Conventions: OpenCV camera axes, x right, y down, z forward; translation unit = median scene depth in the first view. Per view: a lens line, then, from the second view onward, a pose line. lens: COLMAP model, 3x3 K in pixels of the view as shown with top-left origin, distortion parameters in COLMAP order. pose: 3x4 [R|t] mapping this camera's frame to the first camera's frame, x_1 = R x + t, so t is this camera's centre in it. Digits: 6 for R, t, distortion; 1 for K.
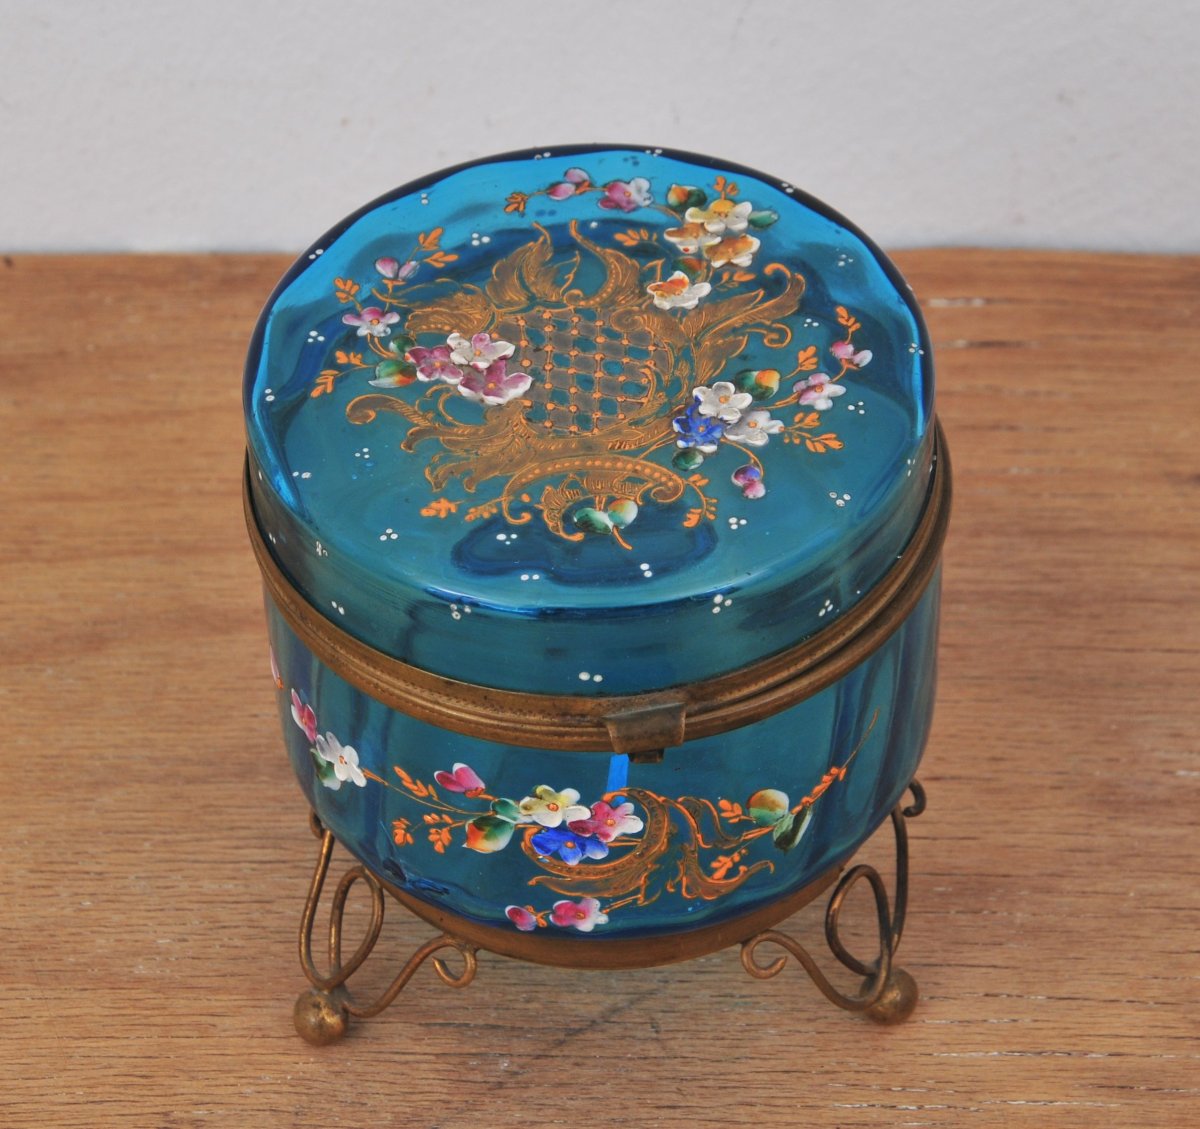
lens RADIAL K [[5231.5, 0, 621.7], [0, 5231.5, 566.5], [0, 0, 1]] dist [0.326546, 2.173019]
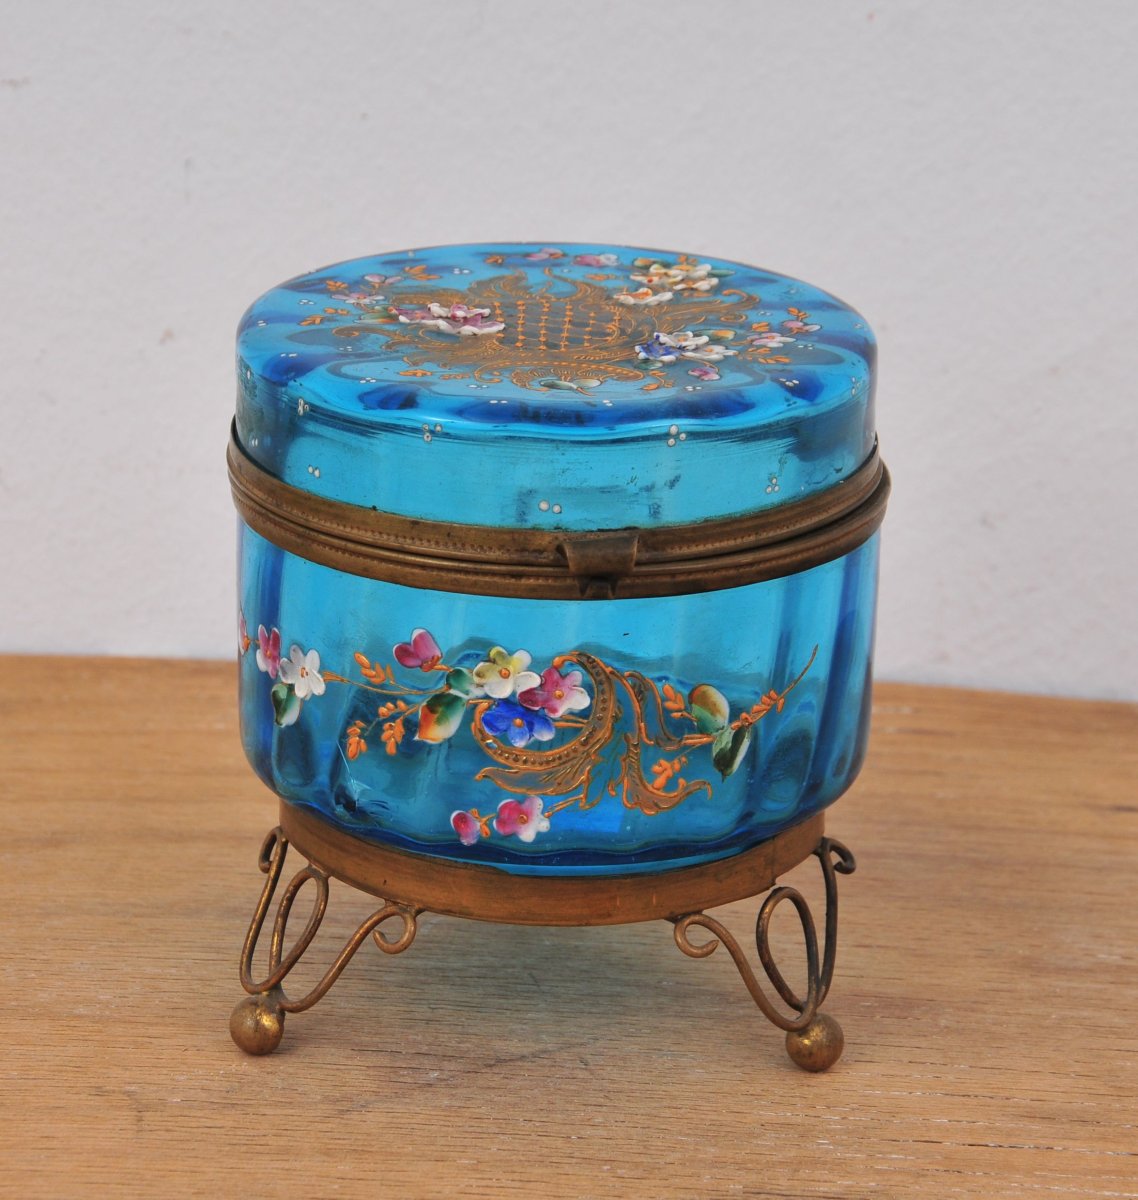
lens RADIAL K [[5231.5, 0, 569.0], [0, 5231.5, 600.0], [0, 0, 1]] dist [0.326546, 2.173019]
pose [[0.998708, 0.050783, -0.001942, 0.000922], [-0.046632, 0.900558, -0.432227, 0.474137], [-0.020201, 0.431759, 0.901763, 0.049061]]
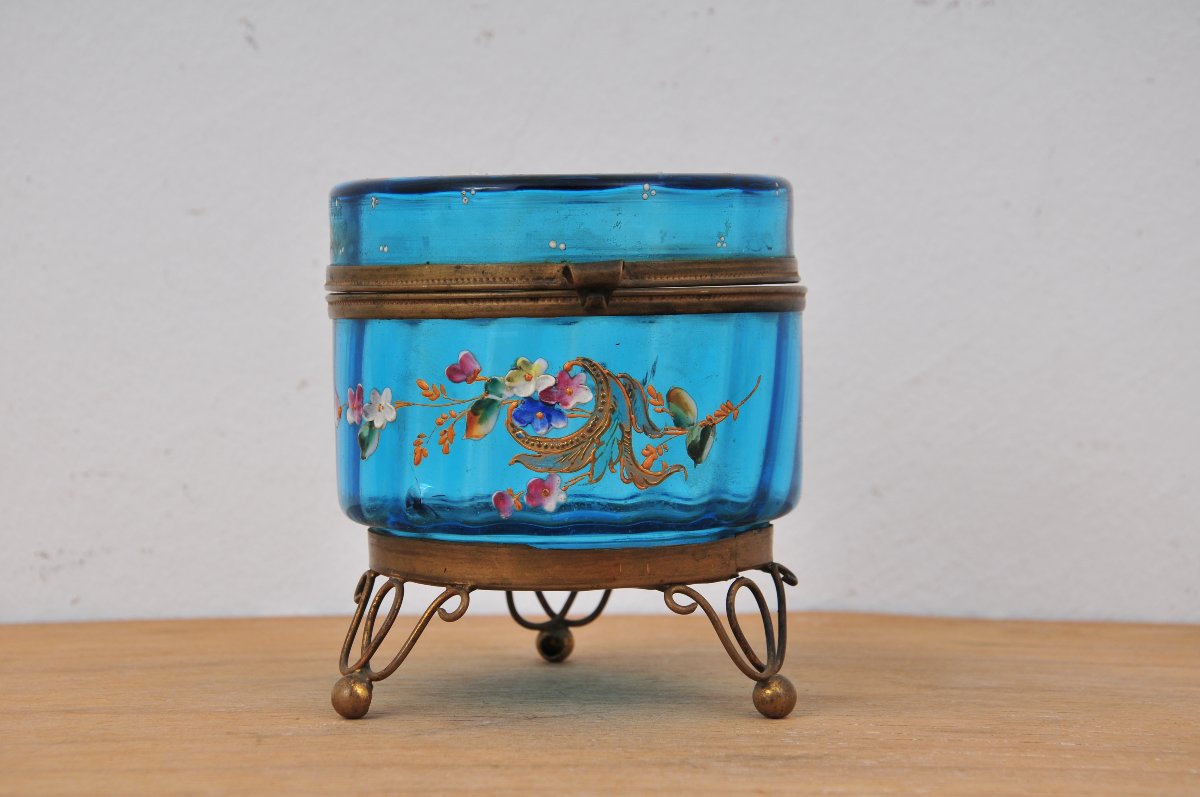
lens RADIAL K [[2868.0, 0, 600.0], [0, 2868.0, 398.5], [0, 0, 1]] dist [0.329309, 0.264381]
pose [[0.999878, 0.010792, -0.011291, 0.014418], [-0.015572, 0.745012, -0.666869, 0.549989], [0.001215, 0.666963, 0.745090, 0.422877]]
